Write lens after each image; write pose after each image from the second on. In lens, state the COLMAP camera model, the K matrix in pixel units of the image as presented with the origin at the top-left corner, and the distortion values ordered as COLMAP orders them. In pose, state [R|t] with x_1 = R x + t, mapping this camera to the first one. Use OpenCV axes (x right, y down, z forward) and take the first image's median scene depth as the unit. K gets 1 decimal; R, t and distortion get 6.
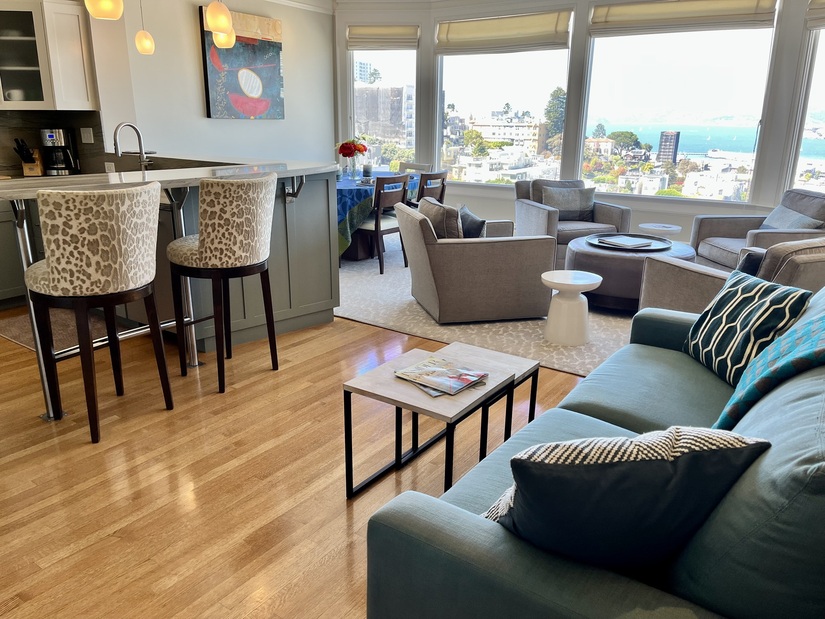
lens RADIAL K [[620.5, 0, 414.3], [0, 620.5, 313.6], [0, 0, 1]] dist [0.068686, -0.102687]
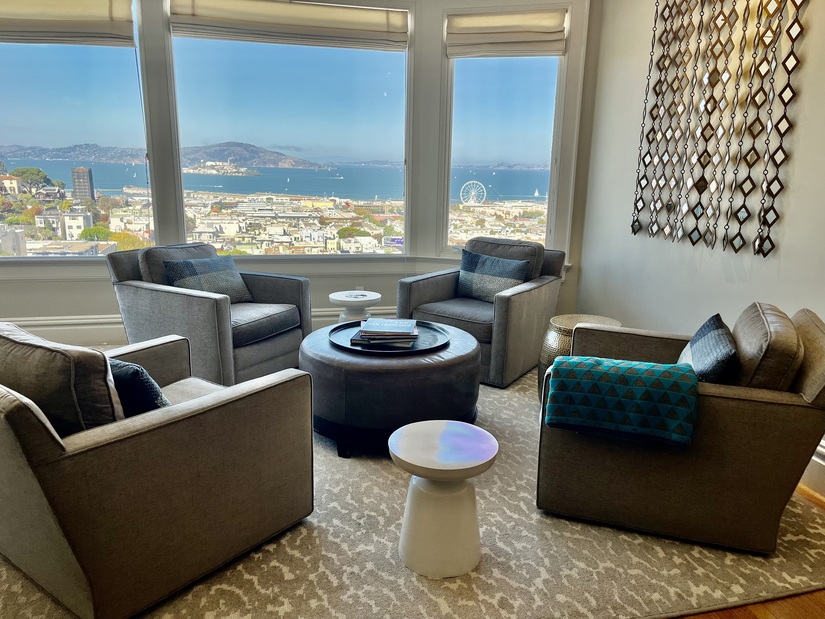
lens RADIAL K [[620.5, 0, 414.3], [0, 620.5, 313.6], [0, 0, 1]] dist [0.068686, -0.102687]
pose [[0.658134, -0.166830, 0.734185, -0.102261], [0.206938, 0.977667, 0.036655, -0.126553], [-0.723904, 0.127807, 0.677959, 0.426064]]
